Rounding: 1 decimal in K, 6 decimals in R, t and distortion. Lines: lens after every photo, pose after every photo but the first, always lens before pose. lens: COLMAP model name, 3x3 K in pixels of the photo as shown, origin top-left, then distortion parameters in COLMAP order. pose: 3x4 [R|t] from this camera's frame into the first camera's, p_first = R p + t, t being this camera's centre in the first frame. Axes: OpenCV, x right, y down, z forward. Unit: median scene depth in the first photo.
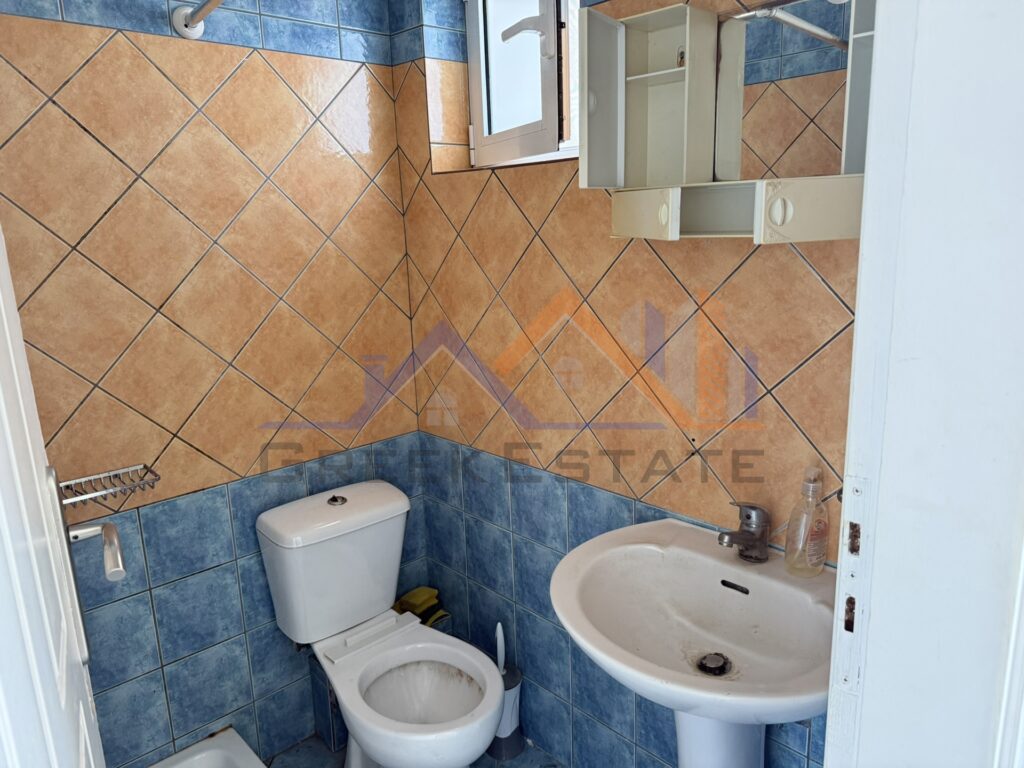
lens RADIAL K [[730.3, 0, 512.0], [0, 730.3, 384.0], [0, 0, 1]] dist [0.078401, -0.106306]
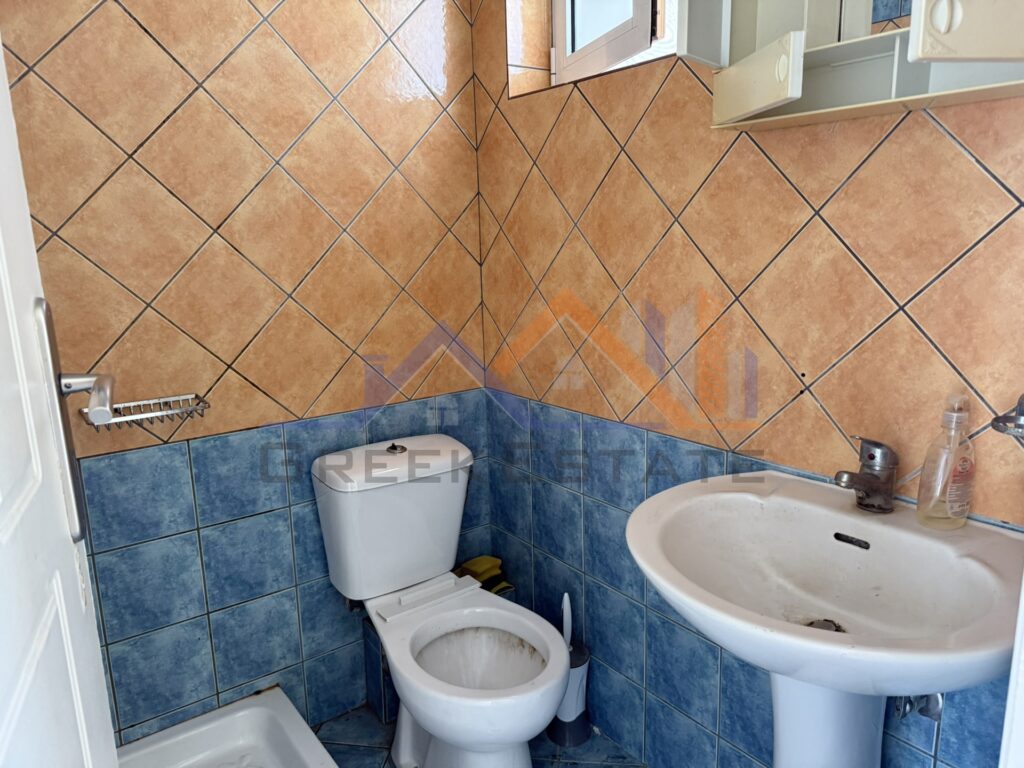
lens RADIAL K [[730.3, 0, 512.0], [0, 730.3, 384.0], [0, 0, 1]] dist [0.078401, -0.106306]
pose [[0.994322, 0.030720, -0.101884, 0.000577], [-0.032497, 0.999346, -0.015830, 0.091777], [0.101331, 0.019051, 0.994670, 0.095000]]
